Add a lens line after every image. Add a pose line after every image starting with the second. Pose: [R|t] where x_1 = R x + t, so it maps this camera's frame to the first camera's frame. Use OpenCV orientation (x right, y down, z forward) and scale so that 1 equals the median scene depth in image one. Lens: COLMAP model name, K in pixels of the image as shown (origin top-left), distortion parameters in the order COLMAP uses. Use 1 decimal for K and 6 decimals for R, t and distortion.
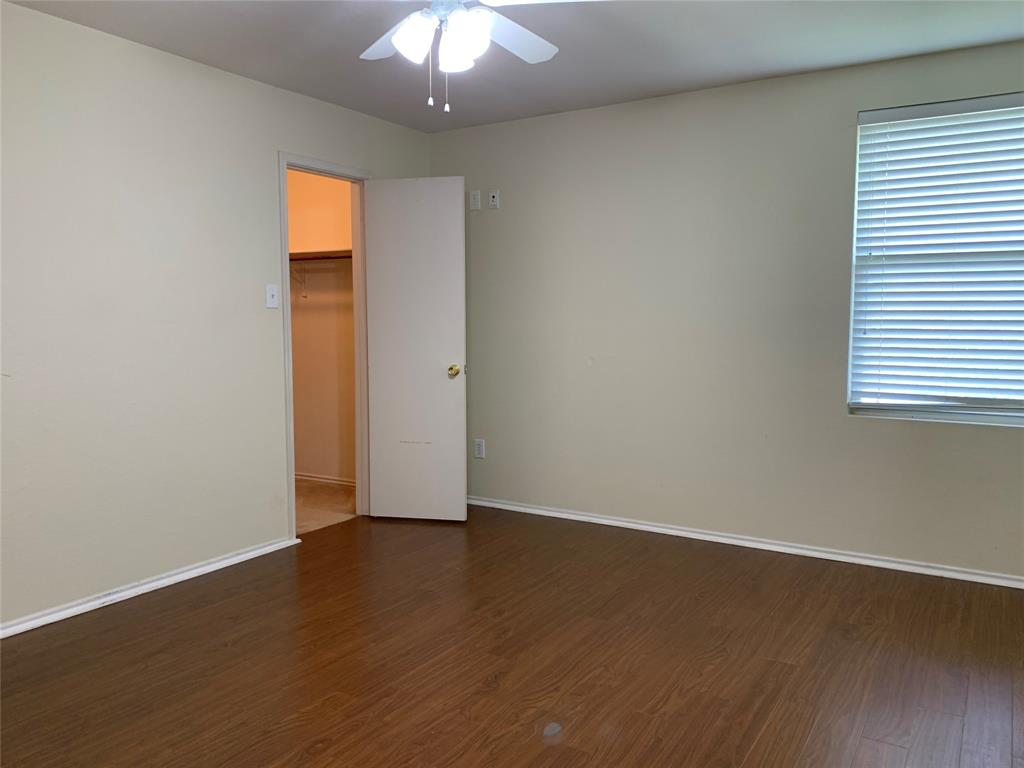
lens RADIAL K [[784.0, 0, 512.0], [0, 784.0, 384.0], [0, 0, 1]] dist [0.012147, -0.002659]
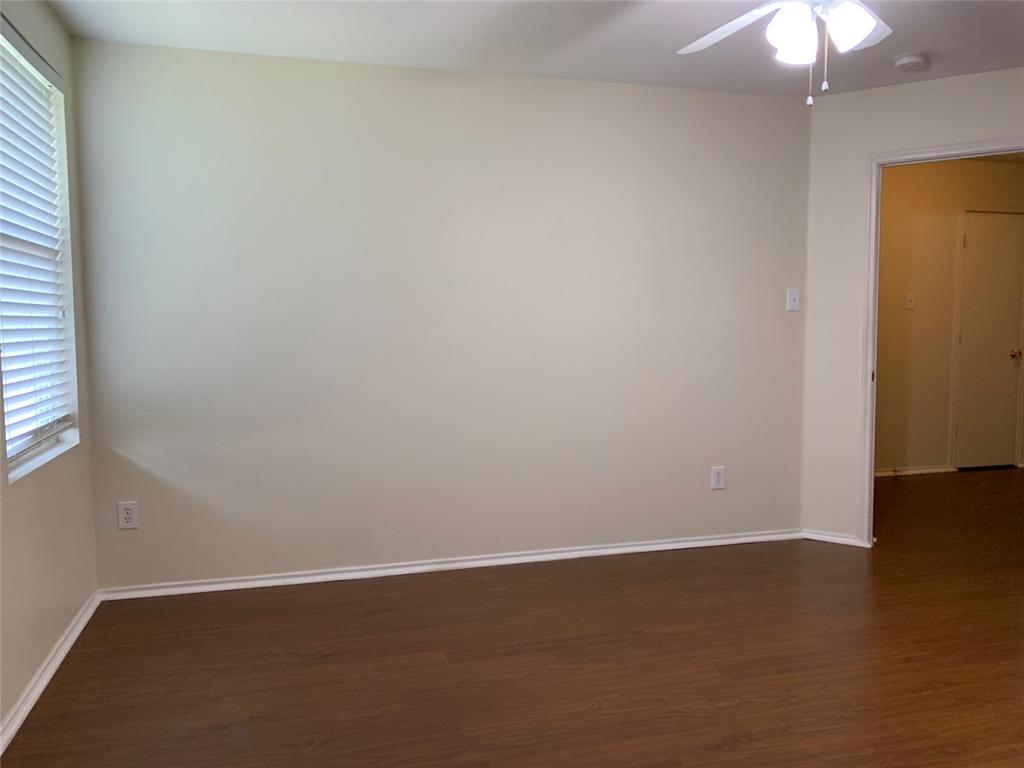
lens RADIAL K [[784.0, 0, 512.0], [0, 784.0, 384.0], [0, 0, 1]] dist [0.012147, -0.002659]
pose [[-0.735166, -0.051565, 0.675923, -0.435956], [0.063896, 0.987392, 0.144823, -0.157199], [-0.674869, 0.149657, -0.722602, 1.819783]]
